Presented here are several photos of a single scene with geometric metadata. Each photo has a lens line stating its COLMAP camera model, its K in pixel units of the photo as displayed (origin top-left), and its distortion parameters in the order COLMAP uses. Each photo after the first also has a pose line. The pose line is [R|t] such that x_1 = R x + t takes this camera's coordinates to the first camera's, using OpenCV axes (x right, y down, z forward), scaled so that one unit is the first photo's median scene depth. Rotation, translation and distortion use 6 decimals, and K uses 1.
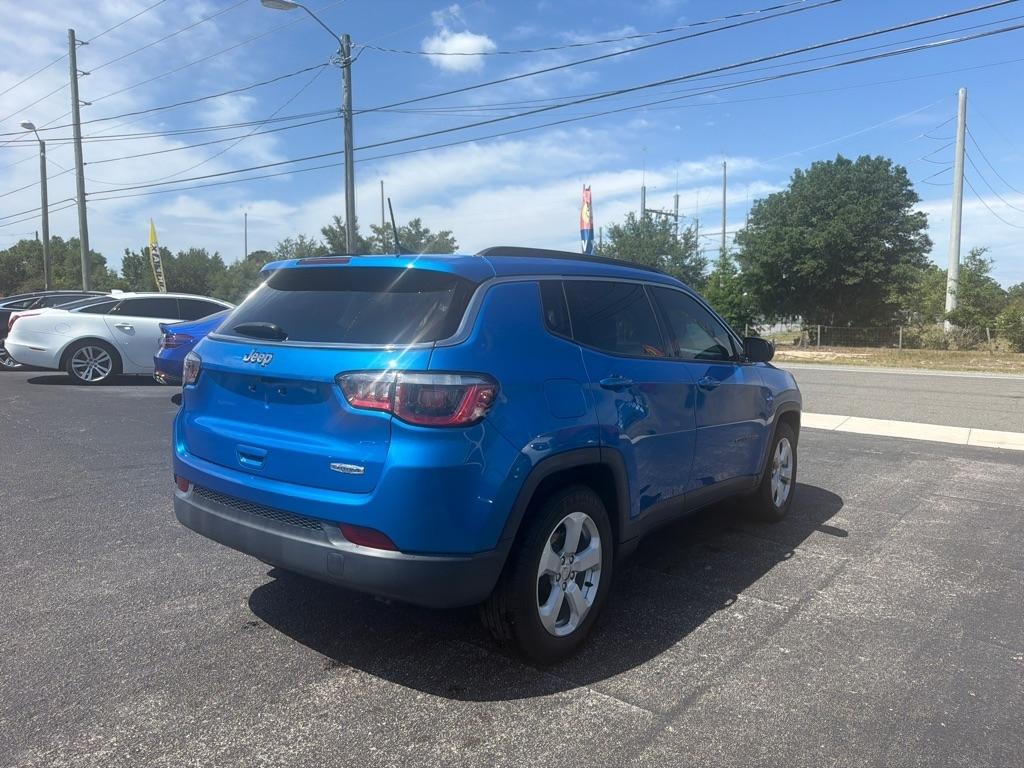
lens RADIAL K [[718.9, 0, 519.0], [0, 718.9, 395.8], [0, 0, 1]] dist [0.024469, -0.030673]
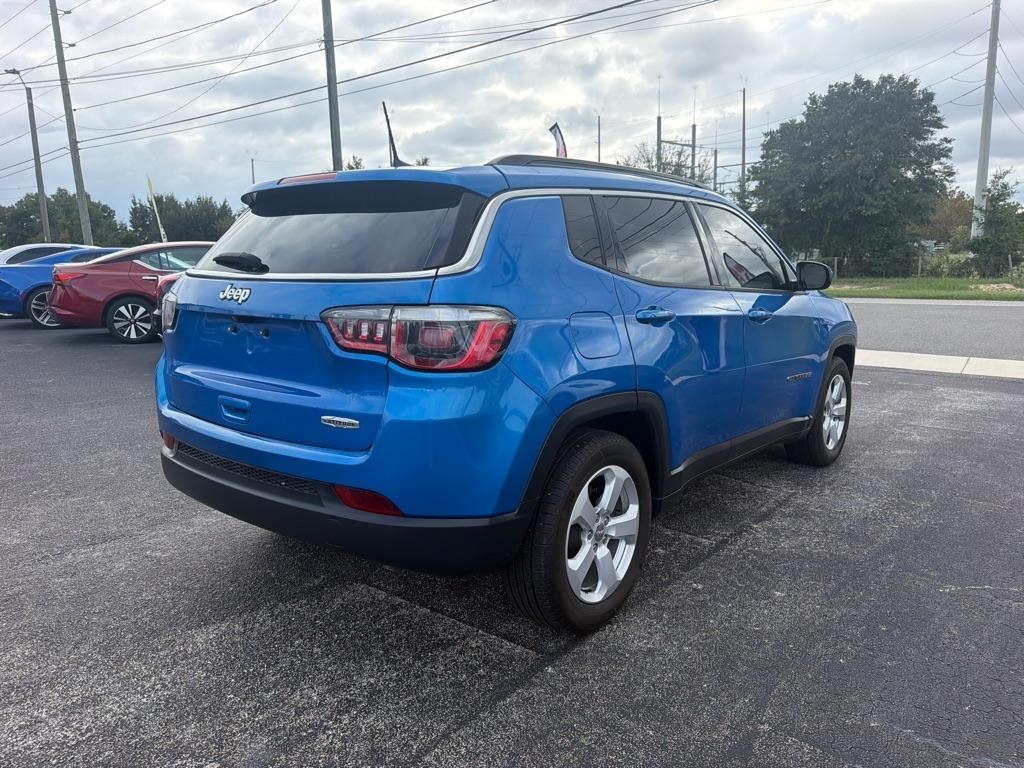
lens RADIAL K [[724.2, 0, 525.3], [0, 724.2, 400.0], [0, 0, 1]] dist [0.015561, -0.016620]
pose [[0.999516, -0.023935, -0.019889, 0.041095], [0.025490, 0.996302, 0.082047, 0.005930], [0.017852, -0.082515, 0.996430, 0.015909]]
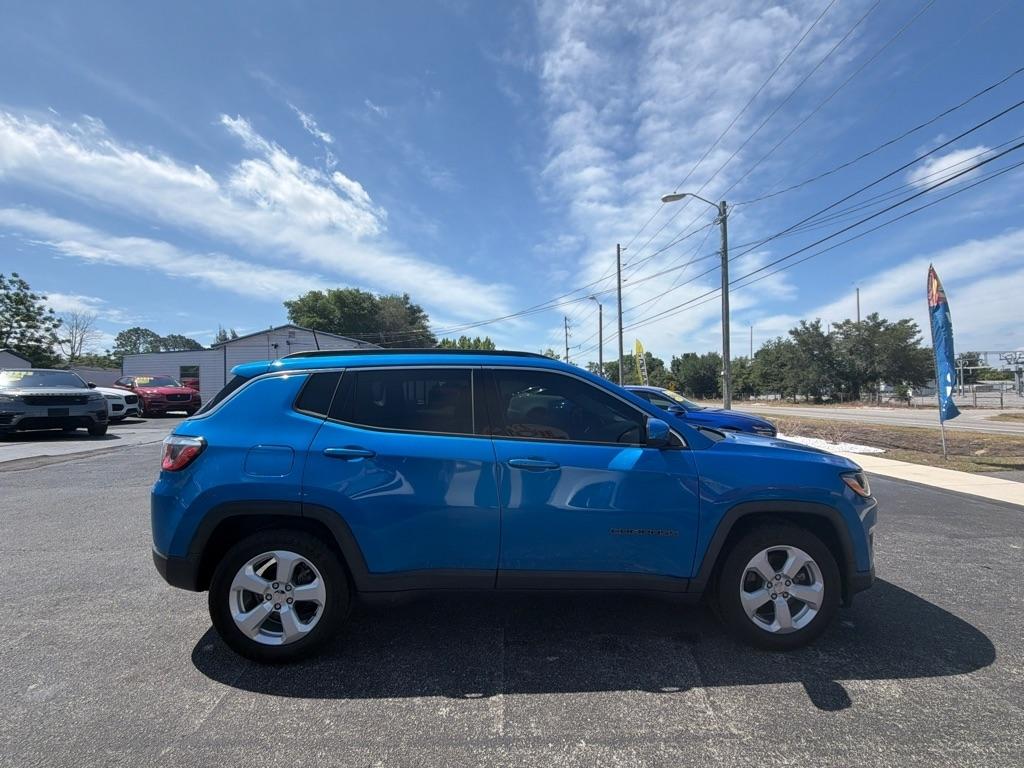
lens RADIAL K [[444.5, 0, 511.5], [0, 444.5, 400.3], [0, 0, 1]] dist [0.002200, -0.000606]
pose [[0.641972, -0.005054, -0.766712, 0.285372], [-0.066597, 0.995831, -0.062327, -0.025918], [0.763831, 0.091073, 0.638959, 0.229133]]
